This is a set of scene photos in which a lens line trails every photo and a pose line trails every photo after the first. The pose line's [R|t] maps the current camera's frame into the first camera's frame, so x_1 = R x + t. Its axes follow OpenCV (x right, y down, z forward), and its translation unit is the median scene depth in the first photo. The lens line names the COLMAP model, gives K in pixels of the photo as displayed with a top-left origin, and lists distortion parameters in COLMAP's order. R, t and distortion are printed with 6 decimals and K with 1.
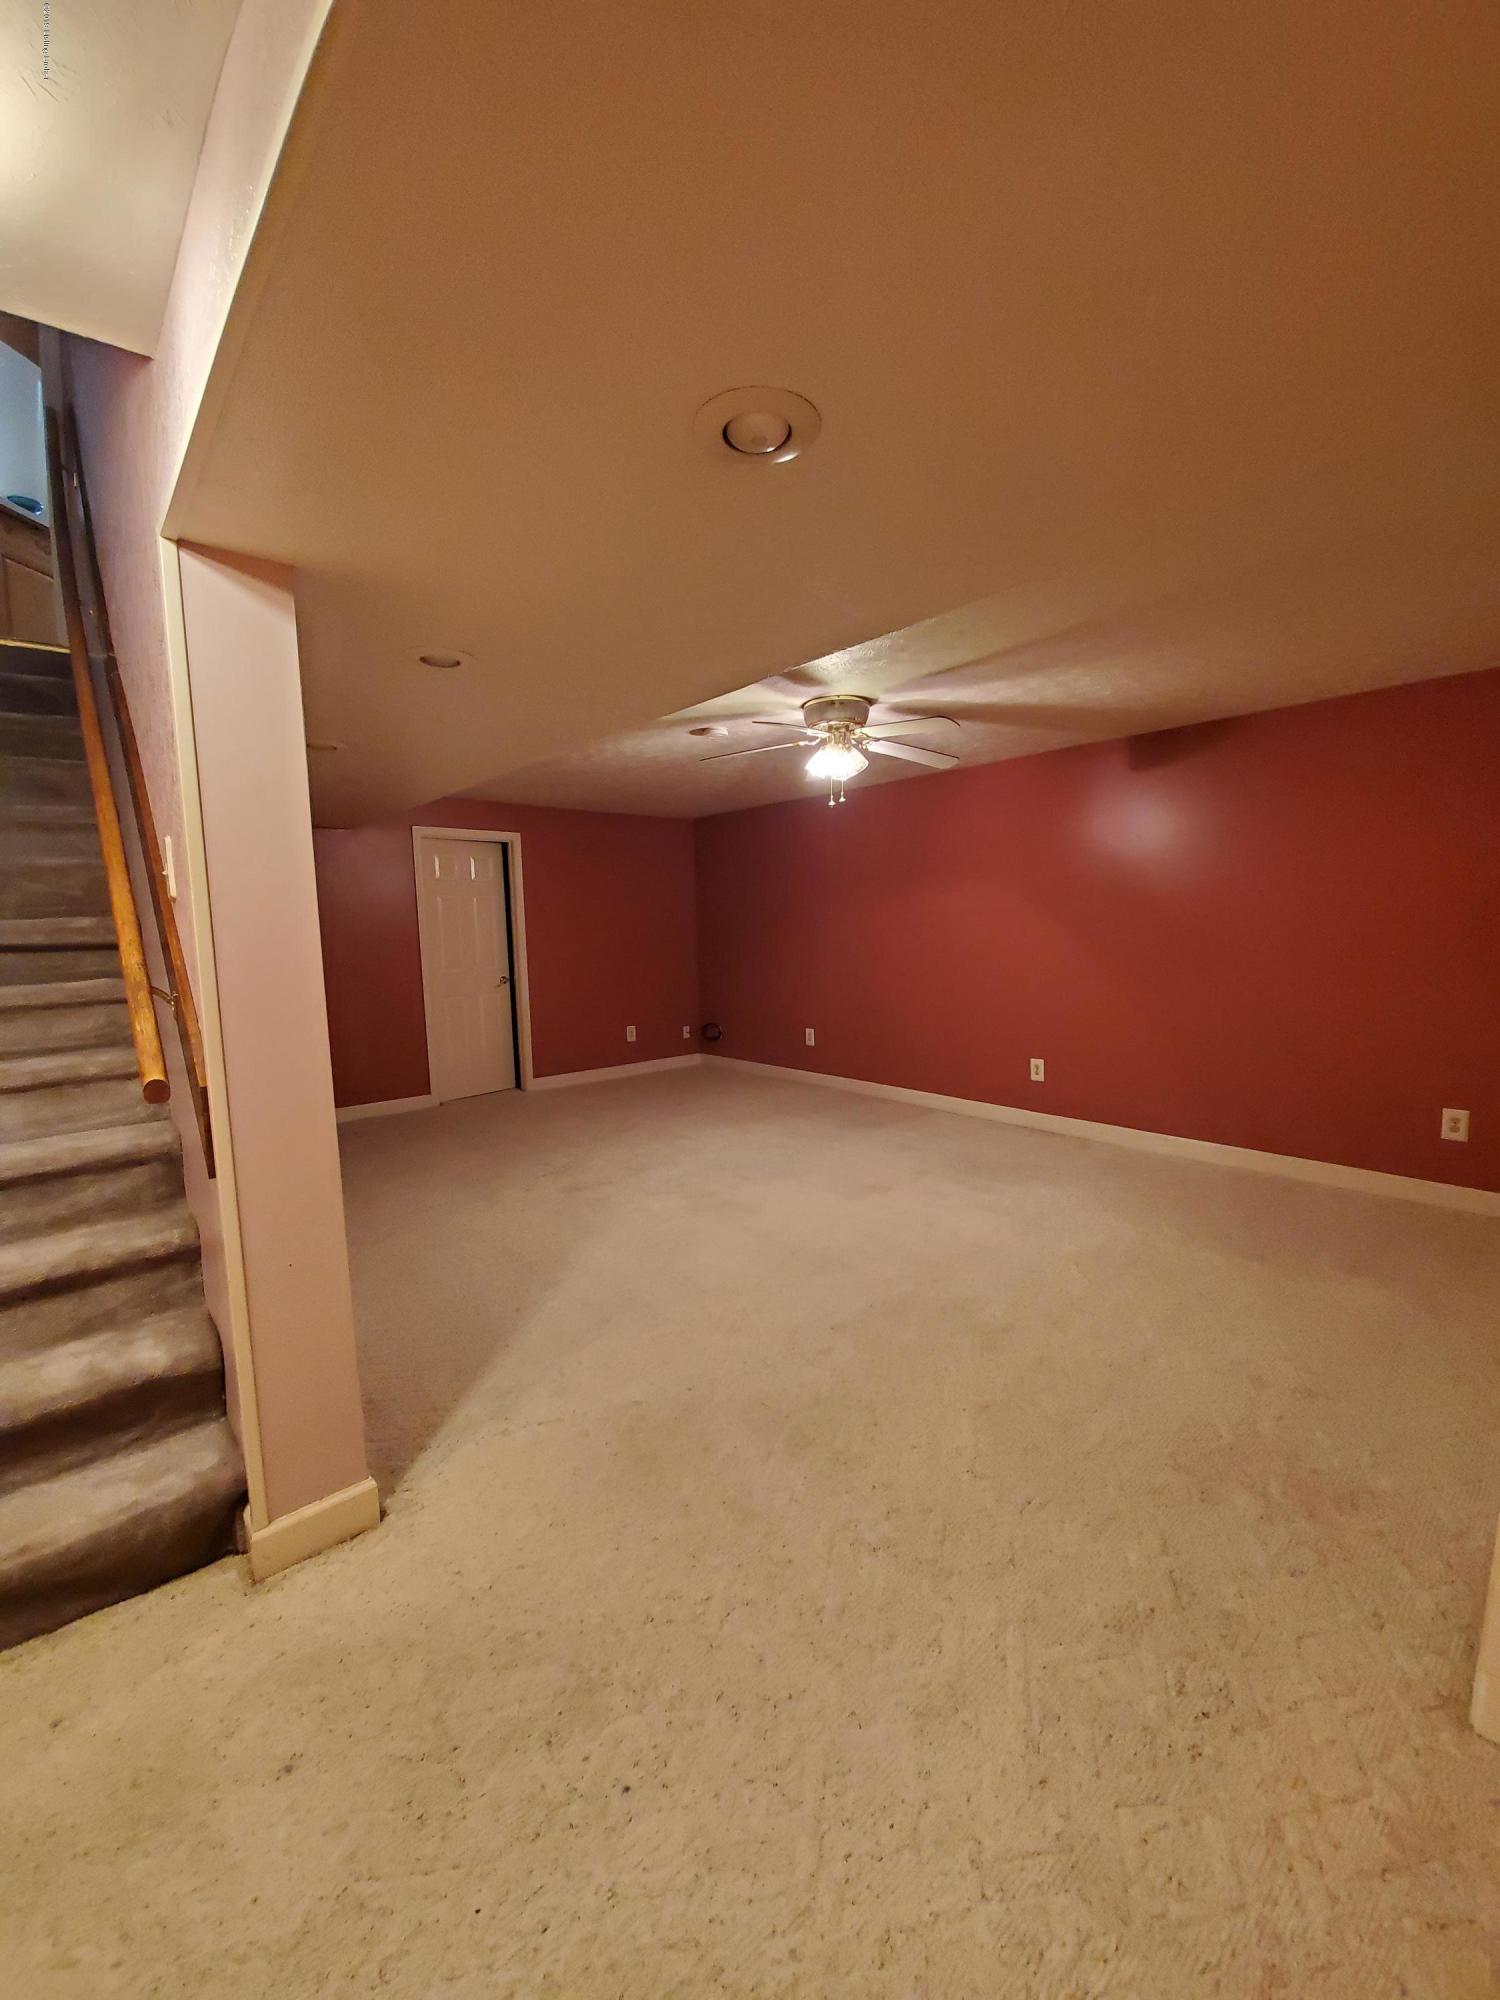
lens RADIAL K [[815.2, 0, 735.7], [0, 815.2, 986.5], [0, 0, 1]] dist [-0.017886, -0.006007]
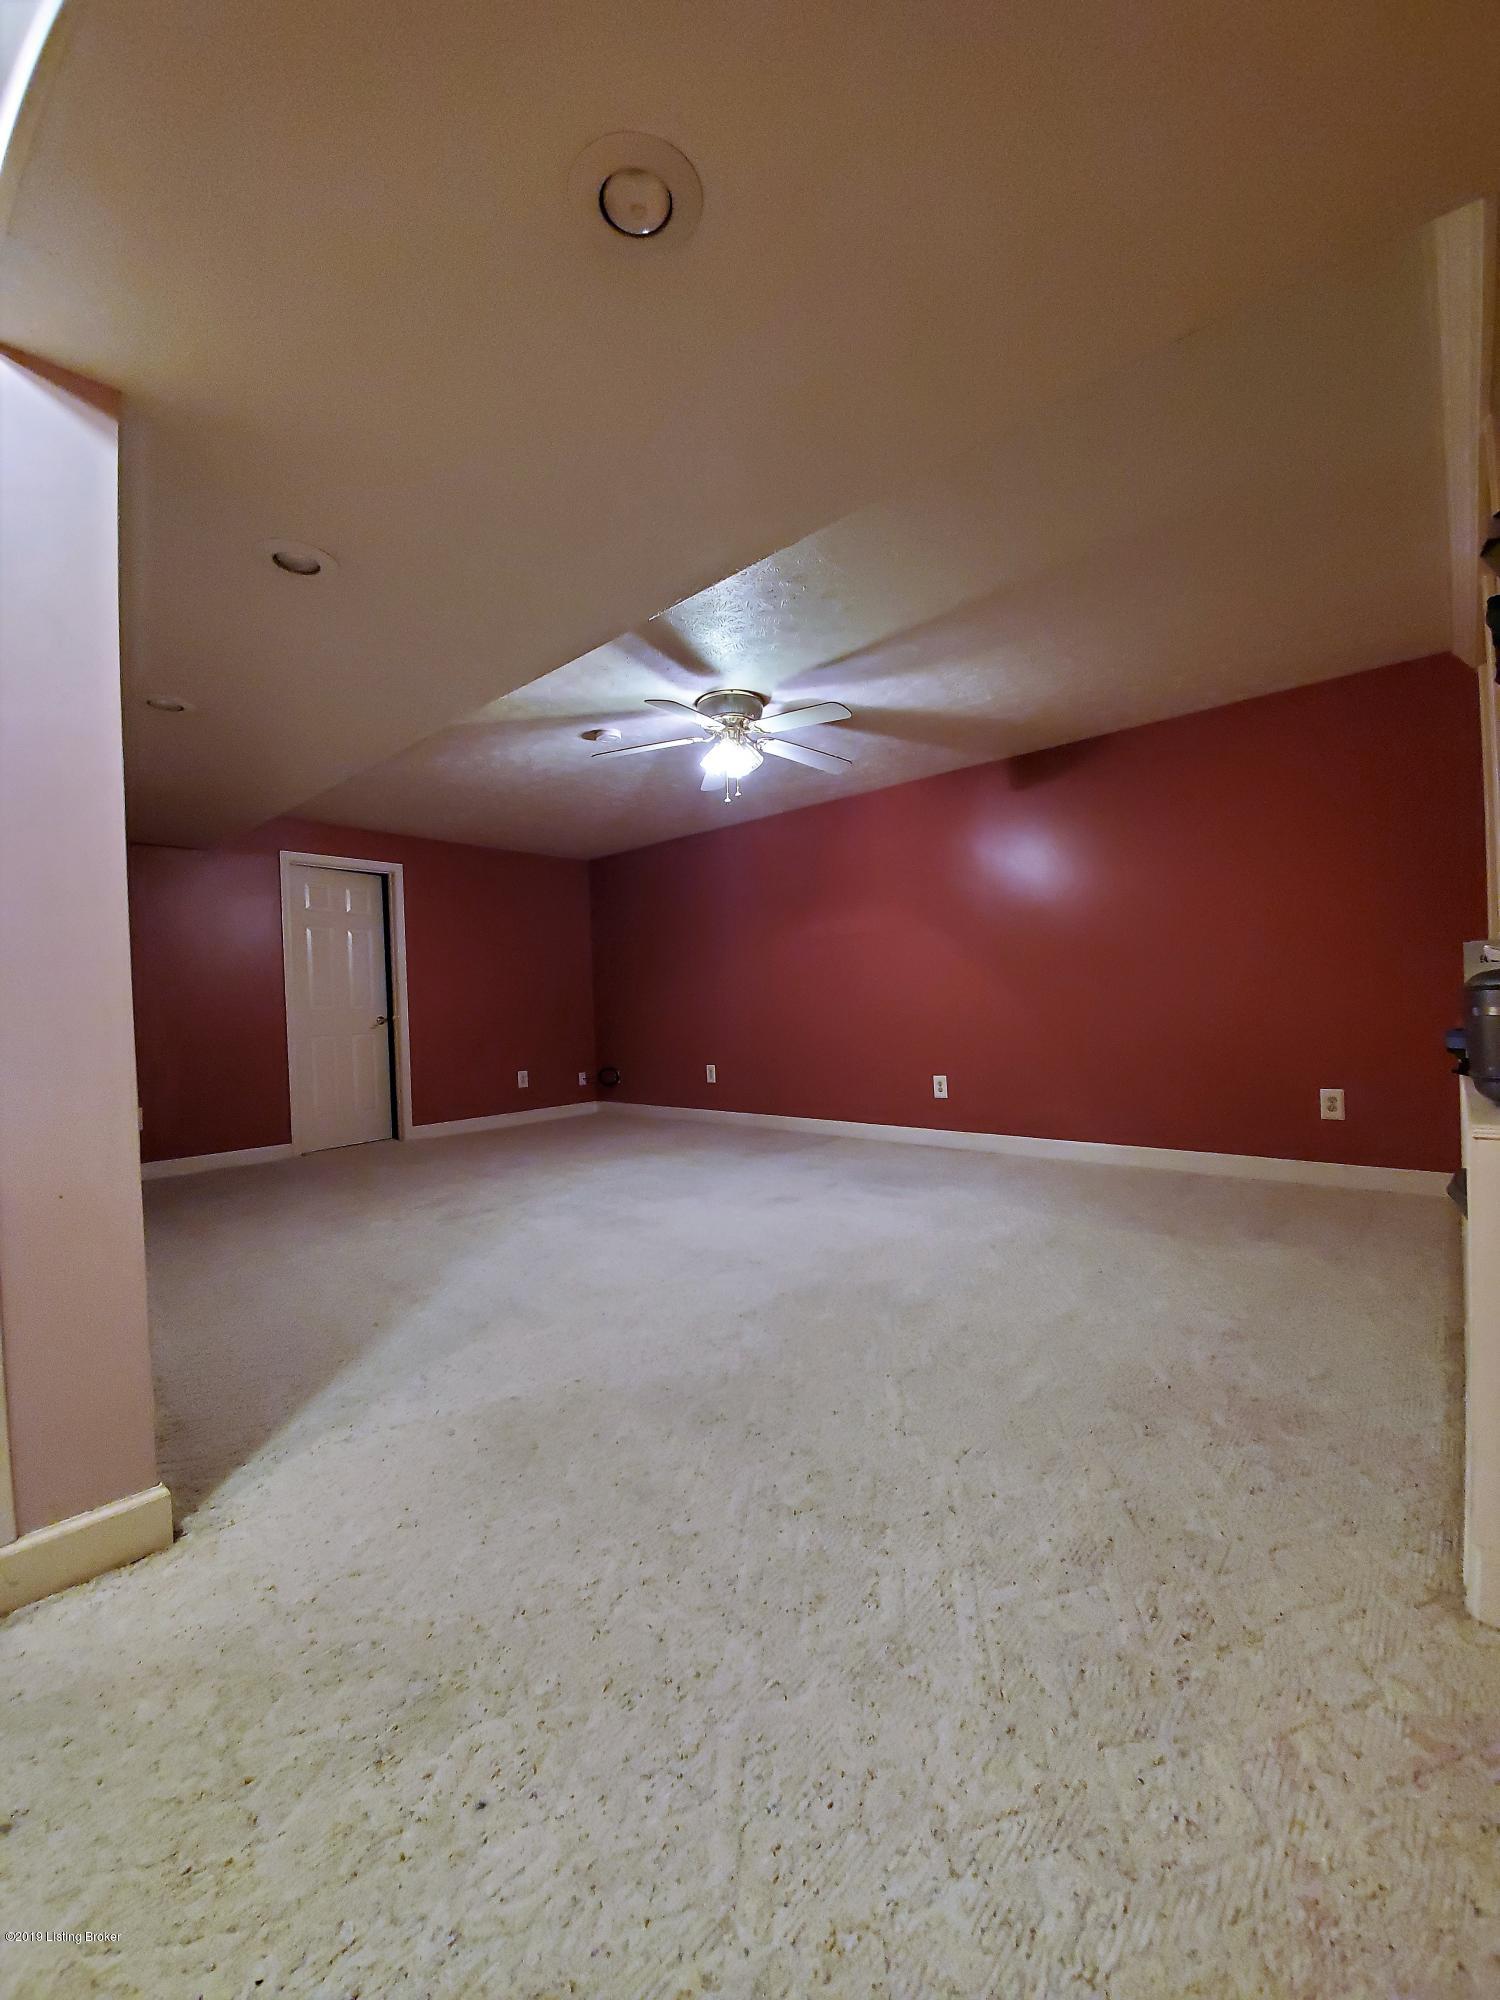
lens RADIAL K [[815.2, 0, 743.5], [0, 815.2, 998.9], [0, 0, 1]] dist [-0.017886, -0.006007]
pose [[0.991362, -0.011273, 0.130669, 0.012955], [0.024639, 0.994568, -0.101130, 0.236301], [-0.128819, 0.103476, 0.986255, 0.108062]]
